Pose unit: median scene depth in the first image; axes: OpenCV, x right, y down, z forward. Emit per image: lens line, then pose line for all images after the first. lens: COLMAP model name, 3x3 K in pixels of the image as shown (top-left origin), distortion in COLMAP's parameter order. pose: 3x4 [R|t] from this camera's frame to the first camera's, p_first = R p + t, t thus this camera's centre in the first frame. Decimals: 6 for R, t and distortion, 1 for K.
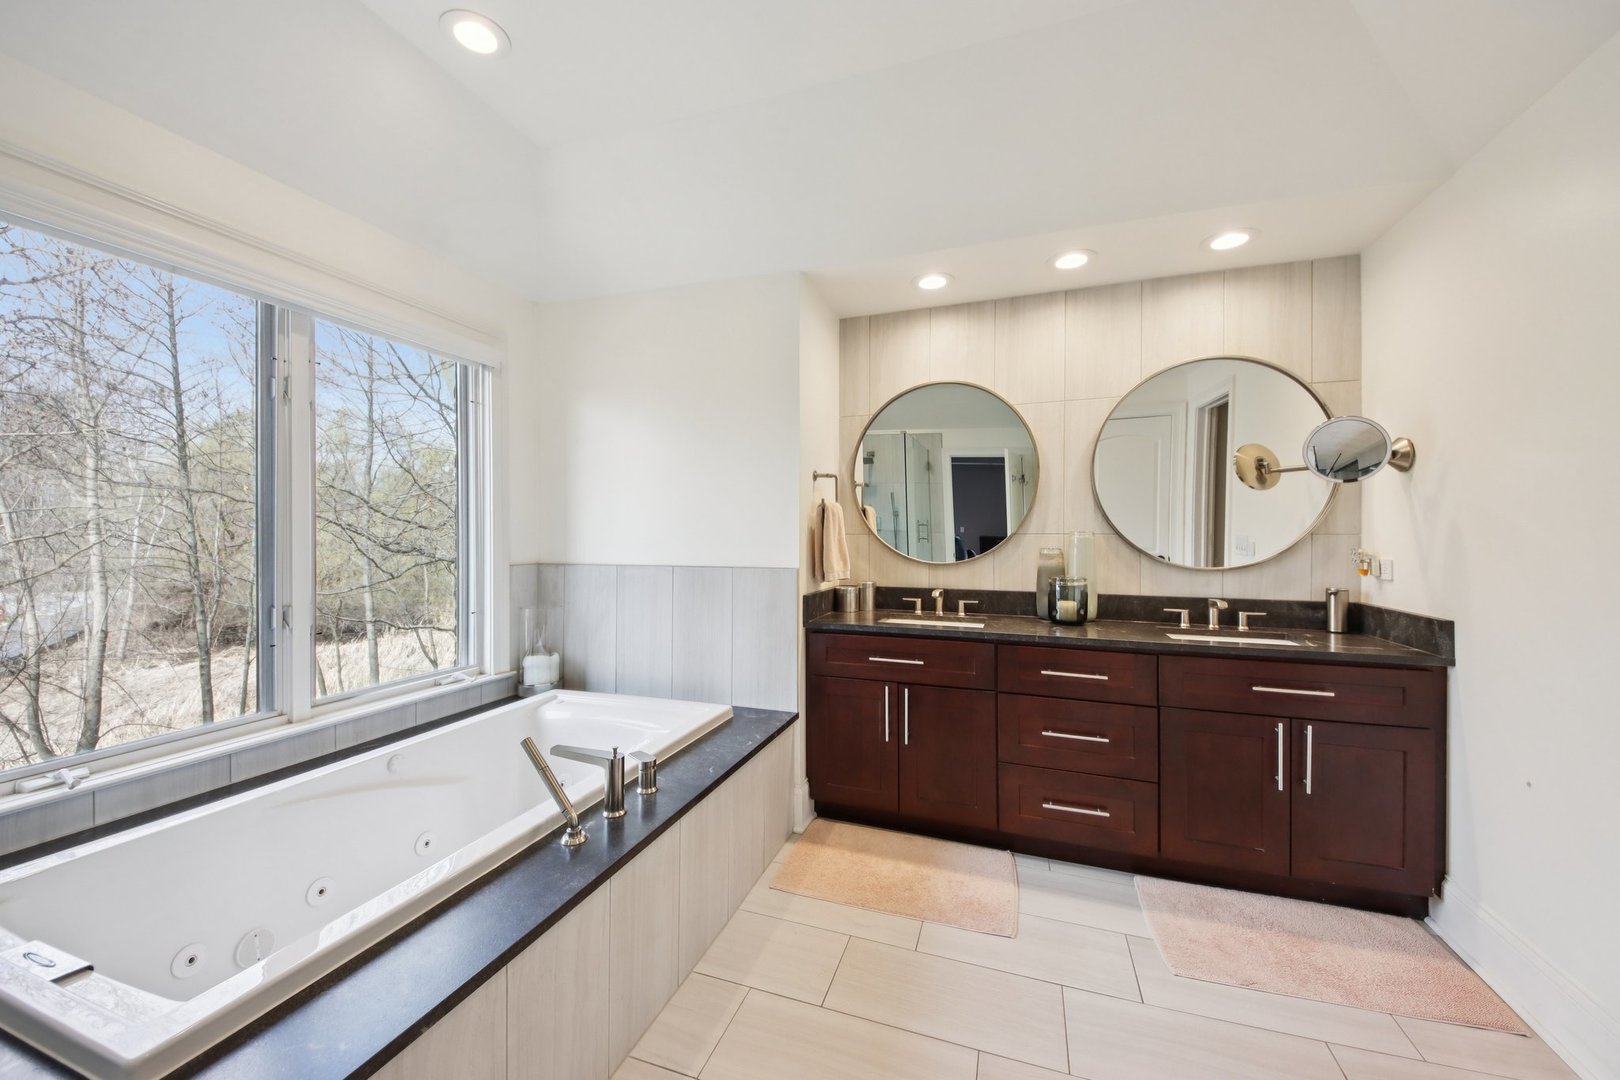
lens RADIAL K [[612.3, 0, 814.5], [0, 612.3, 545.4], [0, 0, 1]] dist [0.062708, -0.024764]
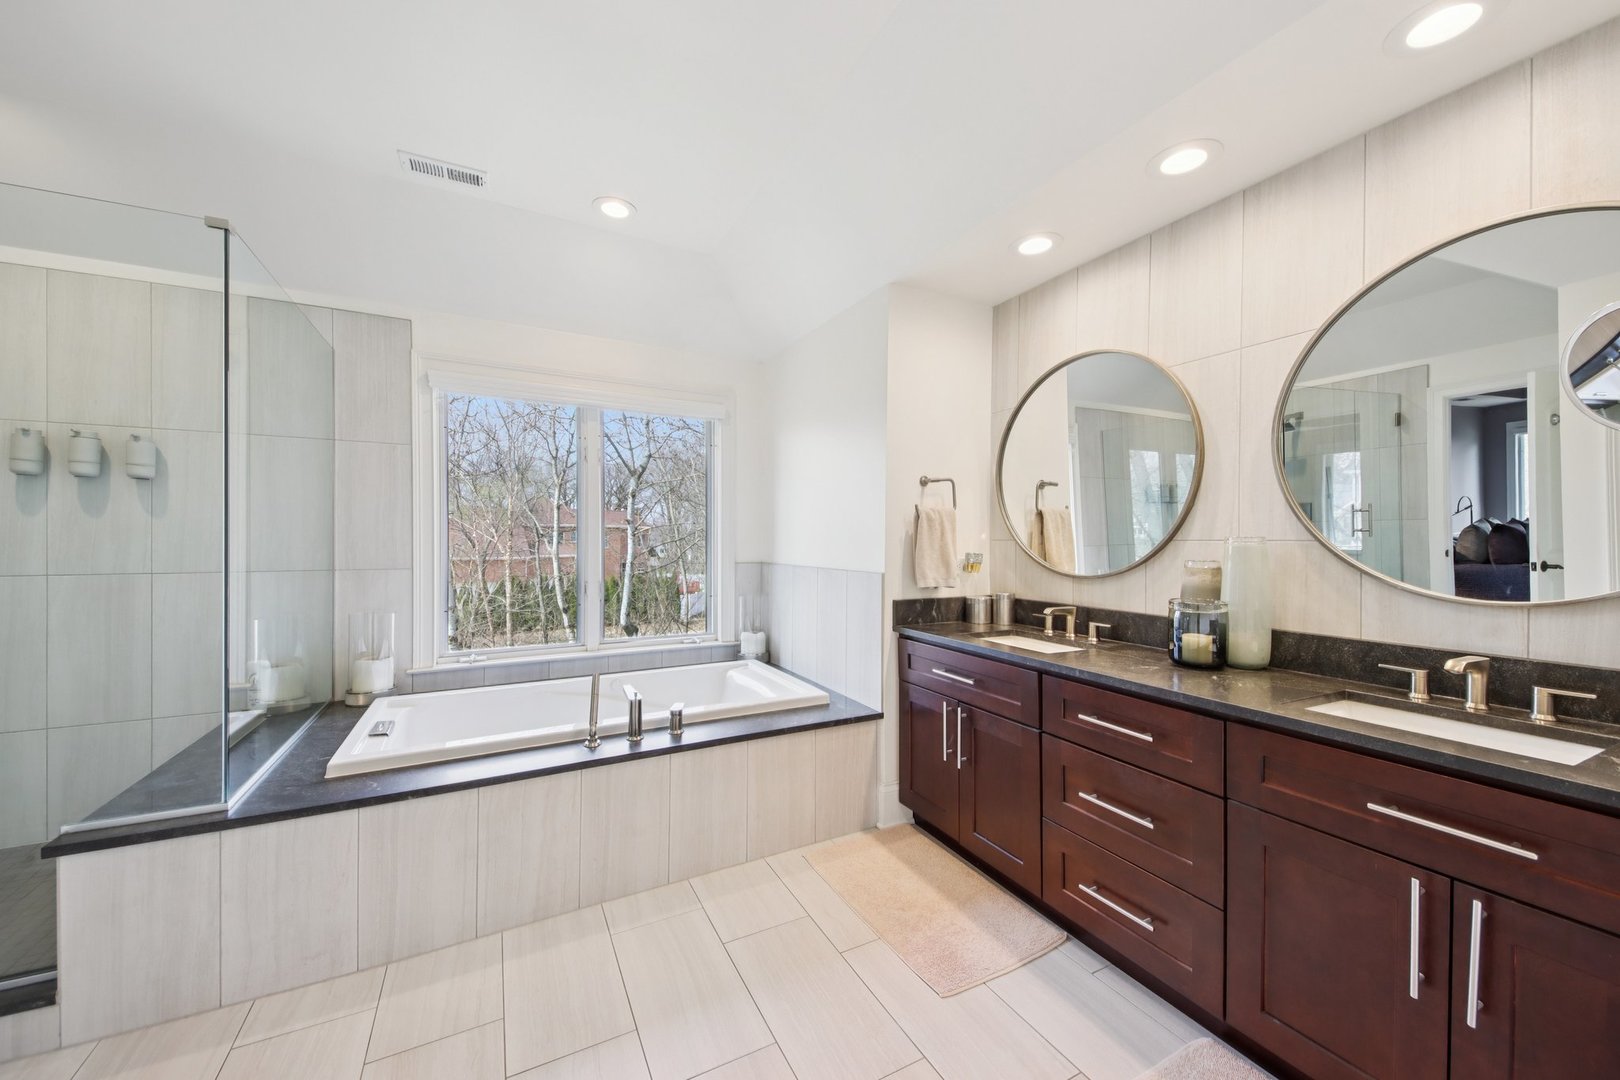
lens RADIAL K [[603.8, 0, 812.9], [0, 603.8, 553.4], [0, 0, 1]] dist [0.063272, -0.027705]
pose [[0.724987, 0.016431, -0.688567, 0.565122], [-0.010349, 0.999862, 0.012962, -0.008333], [0.688685, -0.002271, 0.725057, 0.173676]]
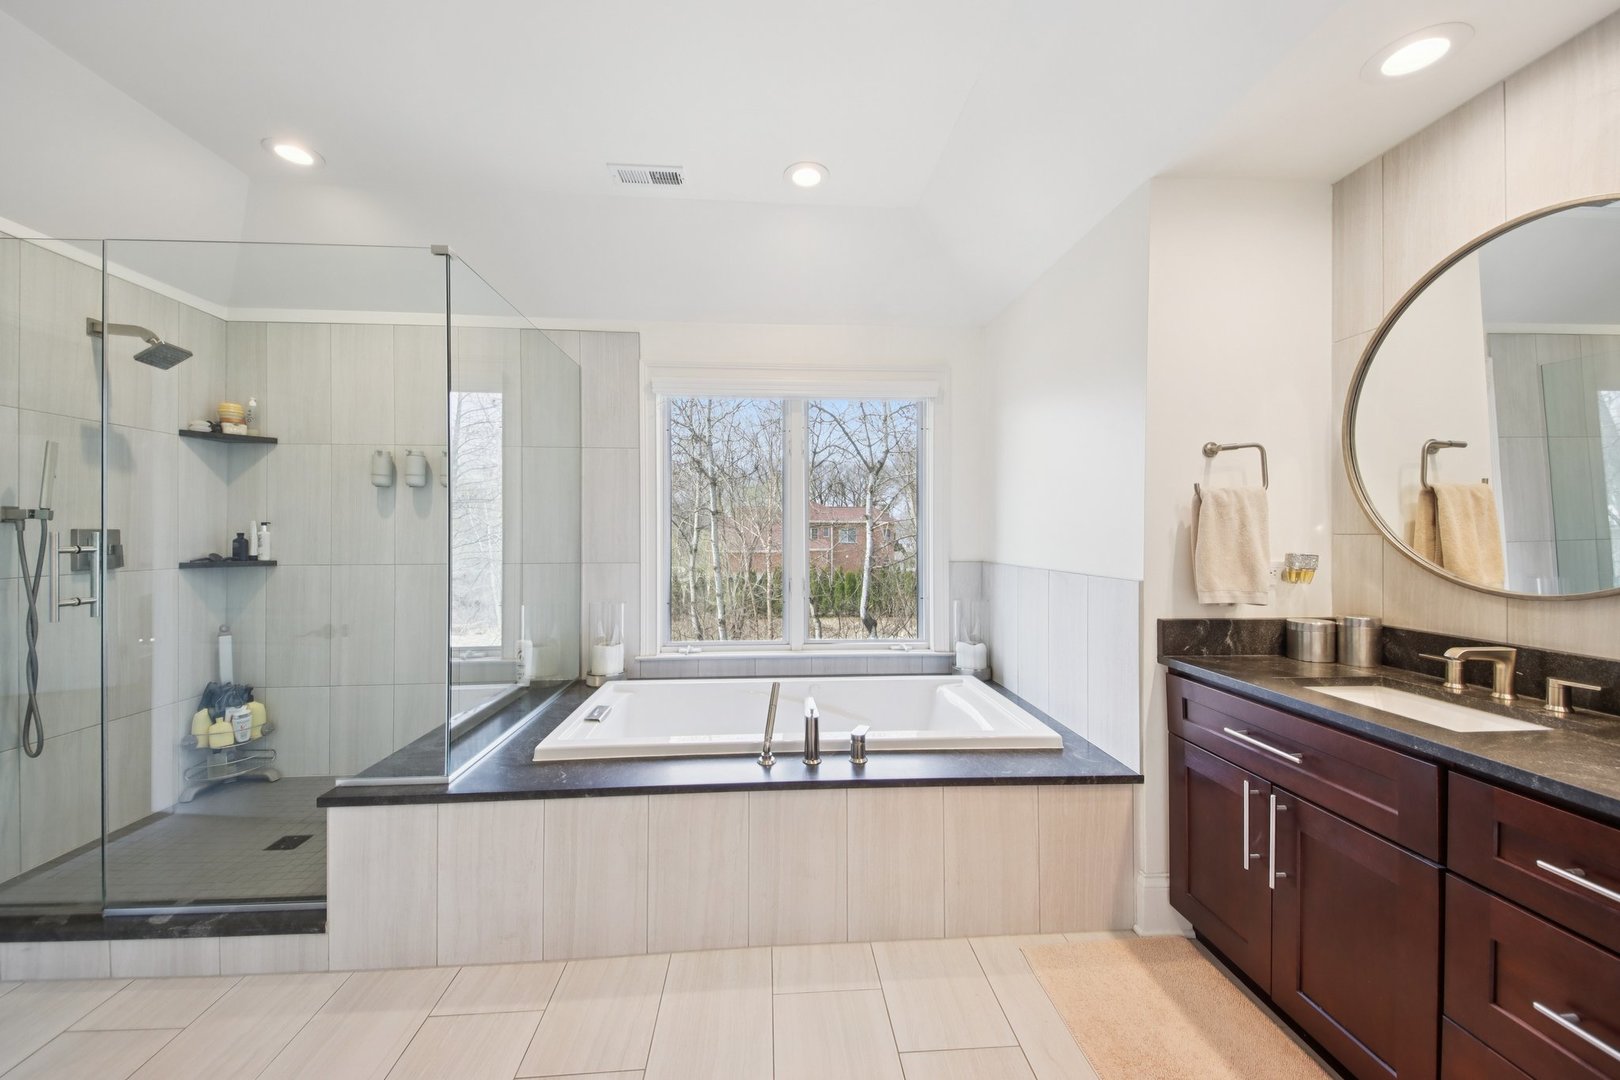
lens RADIAL K [[601.7, 0, 800.4], [0, 601.7, 540.8], [0, 0, 1]] dist [0.039359, -0.021347]
pose [[0.378385, 0.009736, -0.925597, 0.478657], [-0.010011, 0.999929, 0.006426, -0.011890], [0.925594, 0.006834, 0.378455, 0.325549]]
